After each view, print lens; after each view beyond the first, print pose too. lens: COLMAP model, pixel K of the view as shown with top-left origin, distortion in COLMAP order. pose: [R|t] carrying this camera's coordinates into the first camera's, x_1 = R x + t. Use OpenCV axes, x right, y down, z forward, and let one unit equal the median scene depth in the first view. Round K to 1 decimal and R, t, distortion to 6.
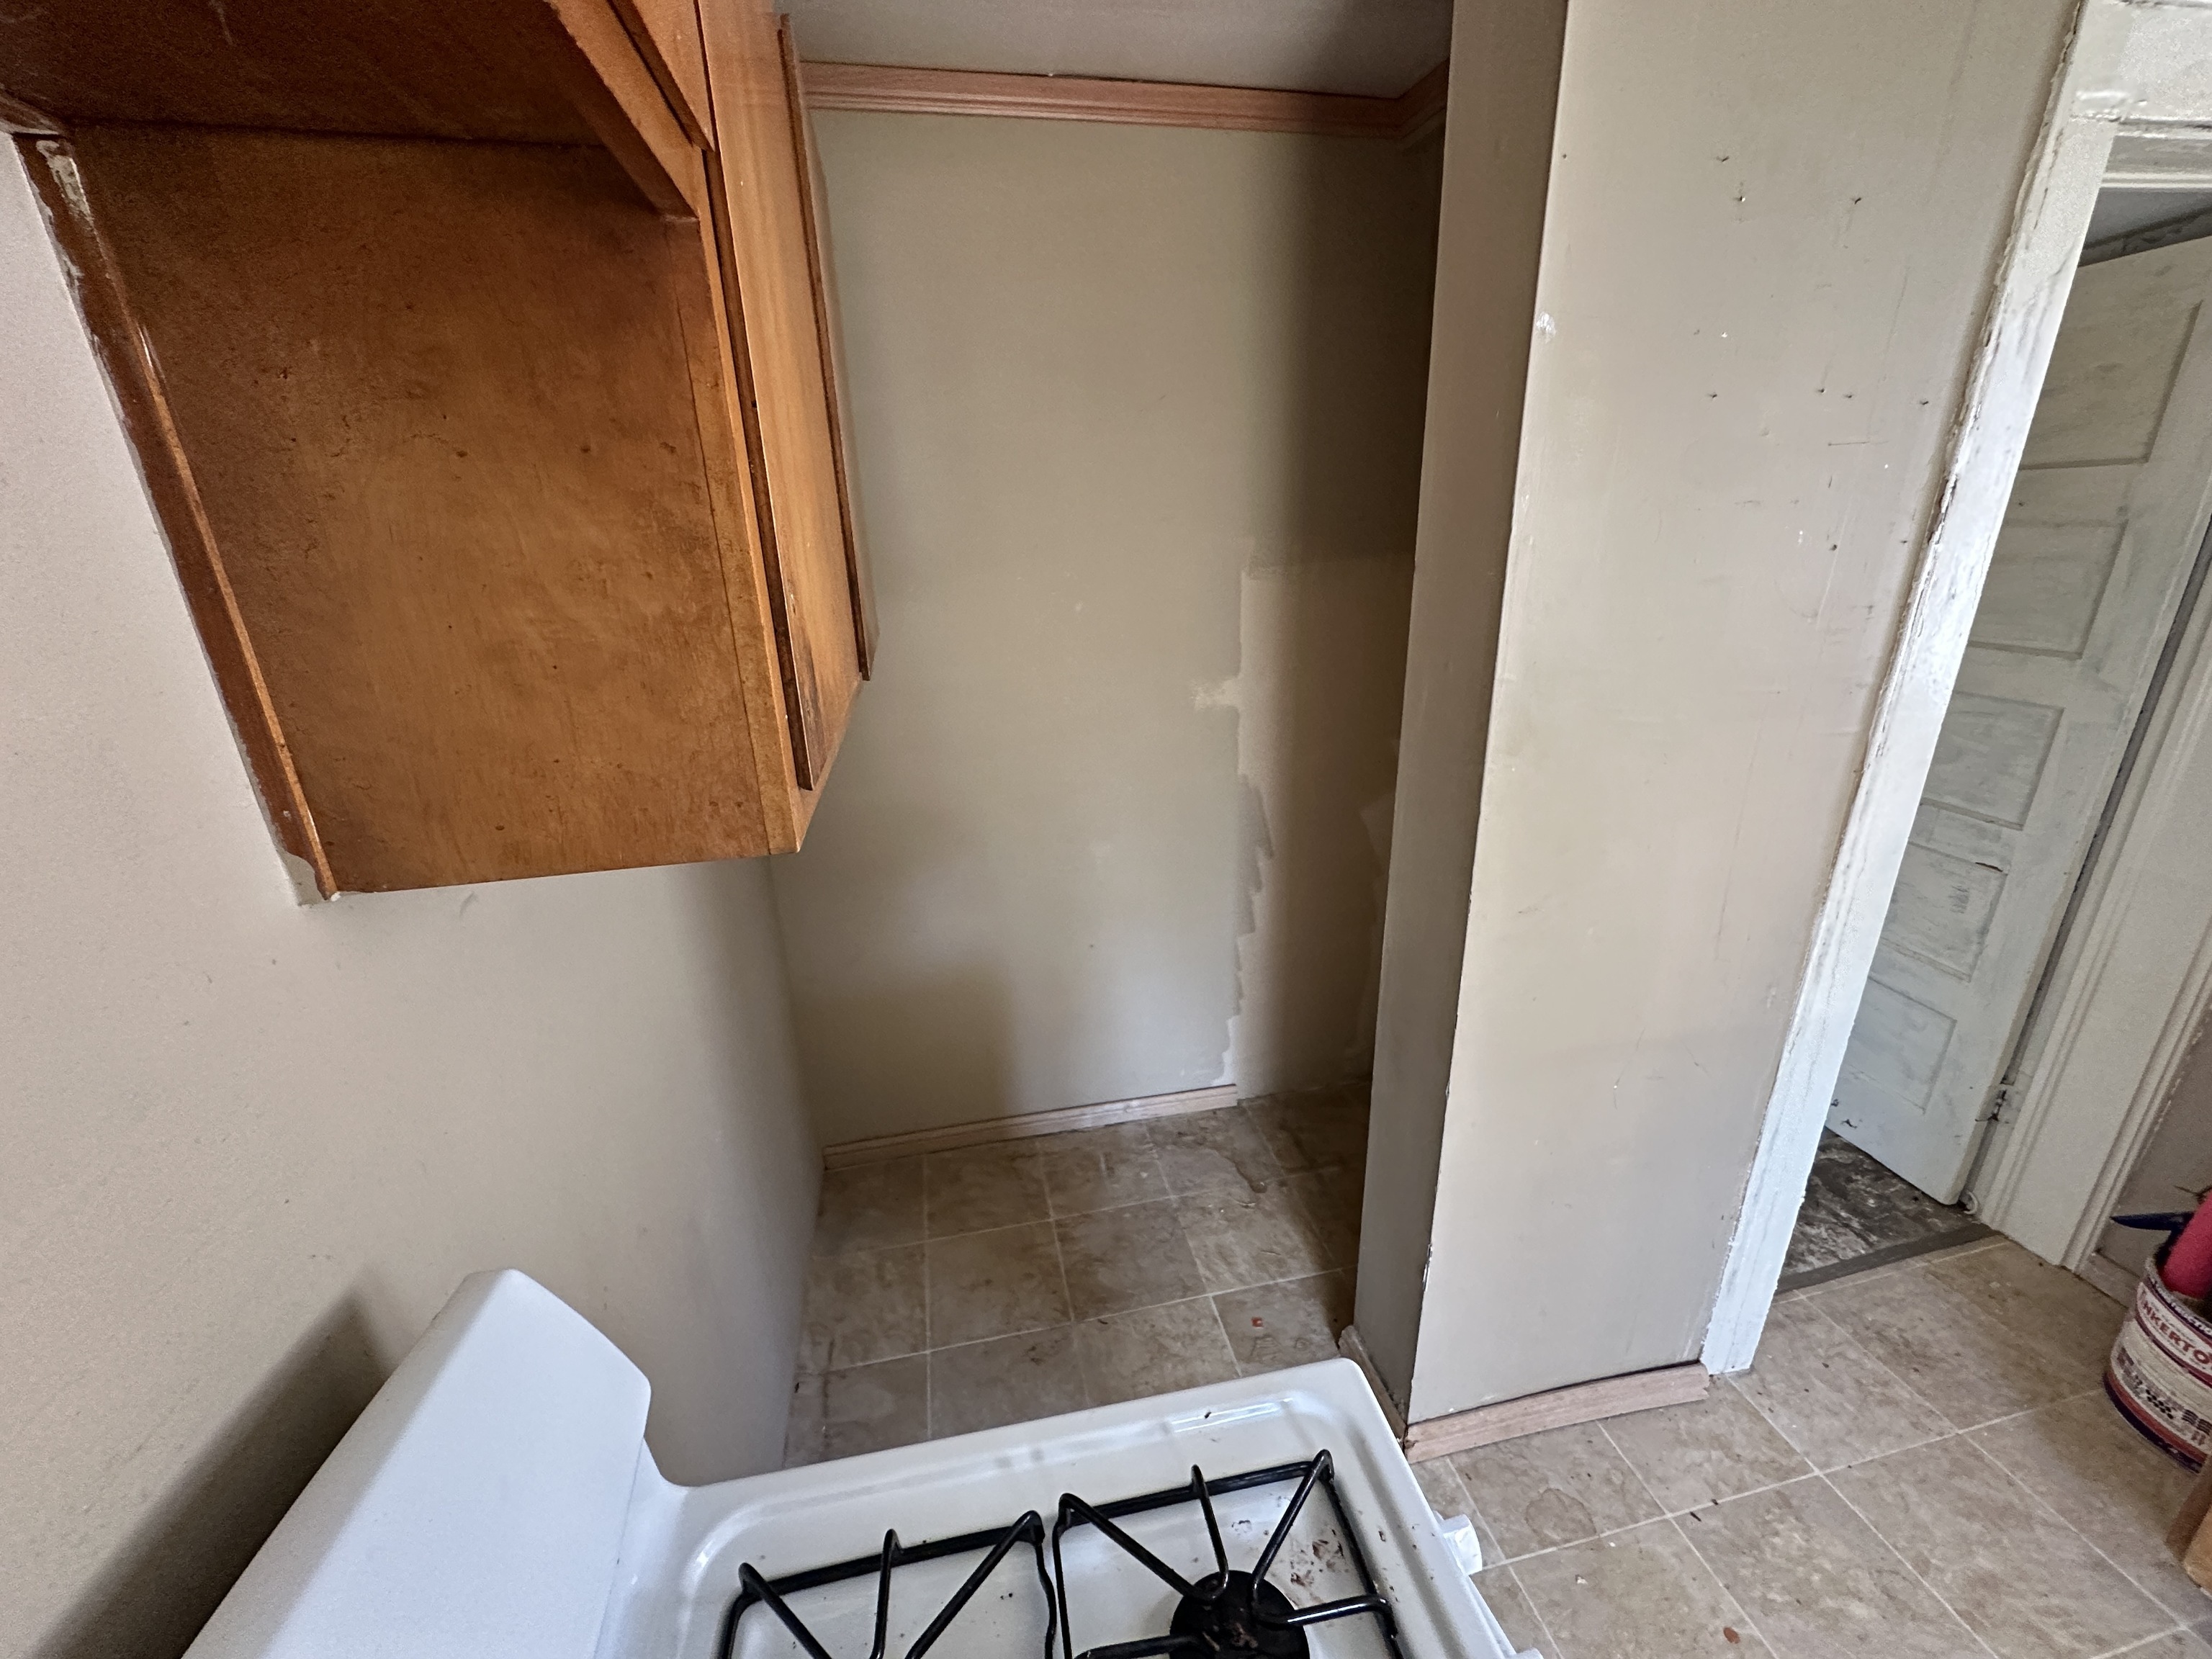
lens RADIAL K [[879.0, 0, 1106.3], [0, 879.0, 830.8], [0, 0, 1]] dist [-0.000464, 0.000016]
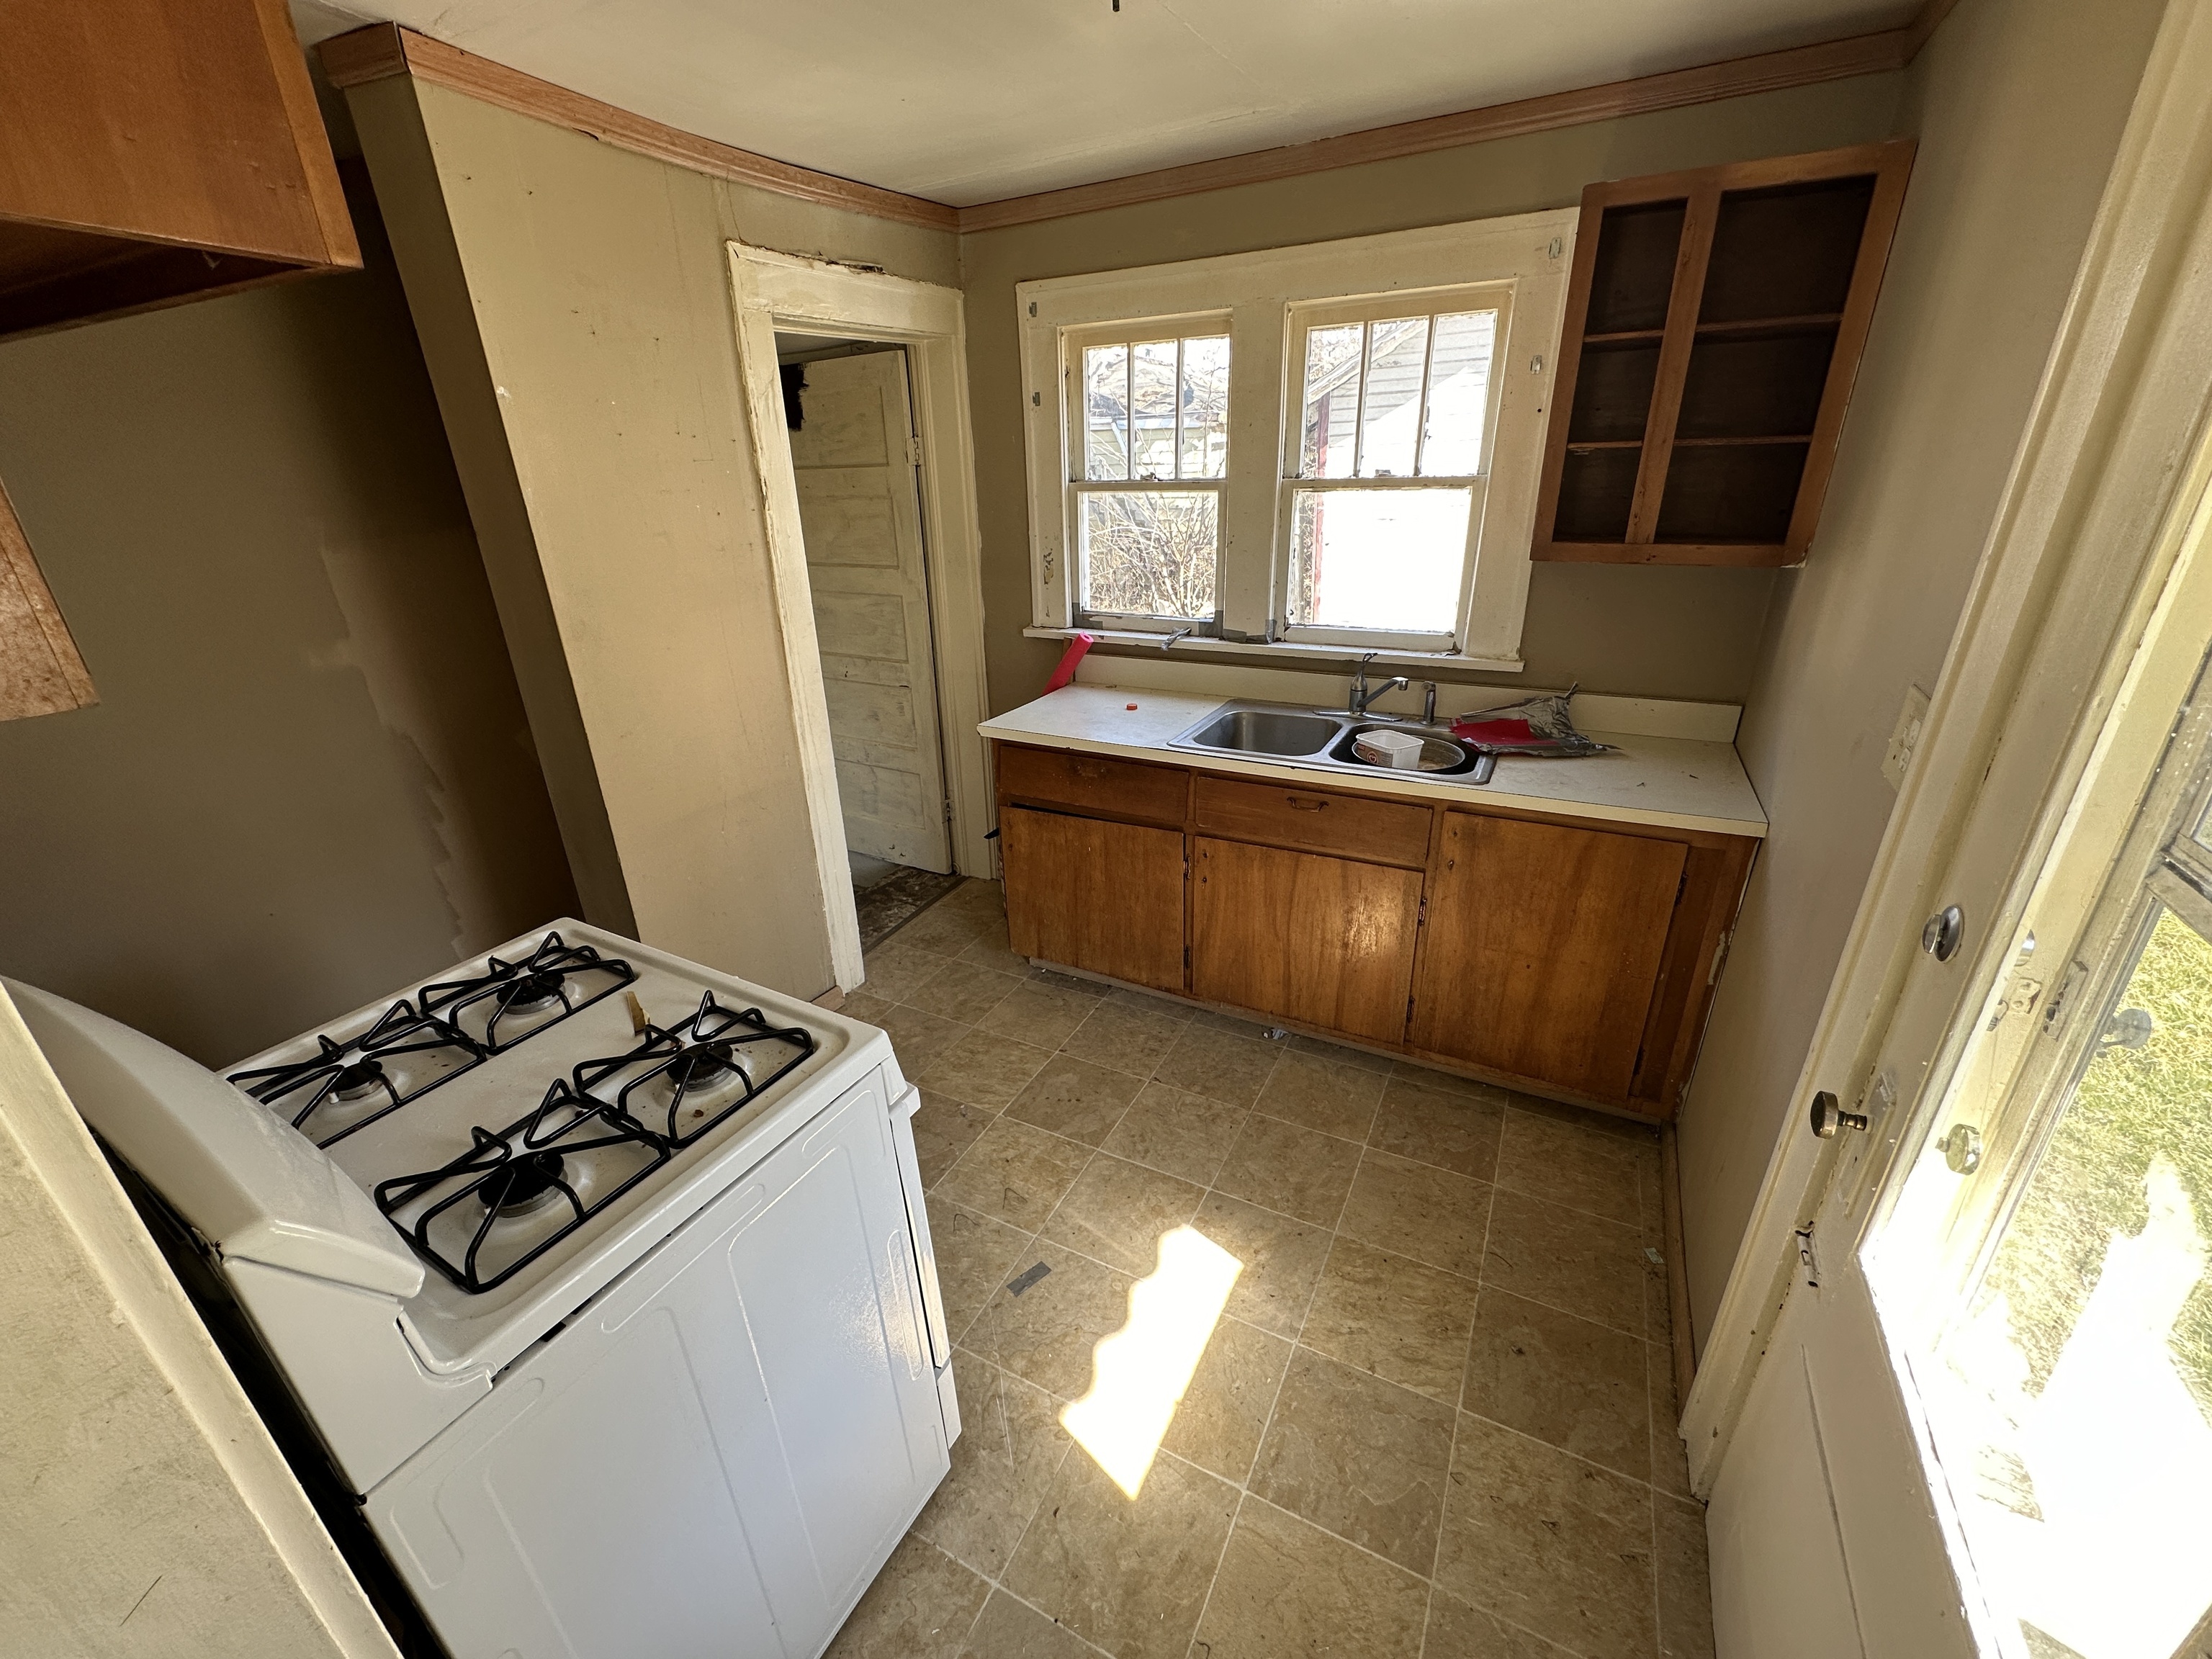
lens RADIAL K [[879.0, 0, 1101.1], [0, 879.0, 827.0], [0, 0, 1]] dist [-0.000464, 0.000016]
pose [[0.635953, -0.281528, 0.718544, -0.138827], [0.263936, 0.954283, 0.140292, 0.181228], [-0.725190, 0.100431, 0.681185, -0.543440]]
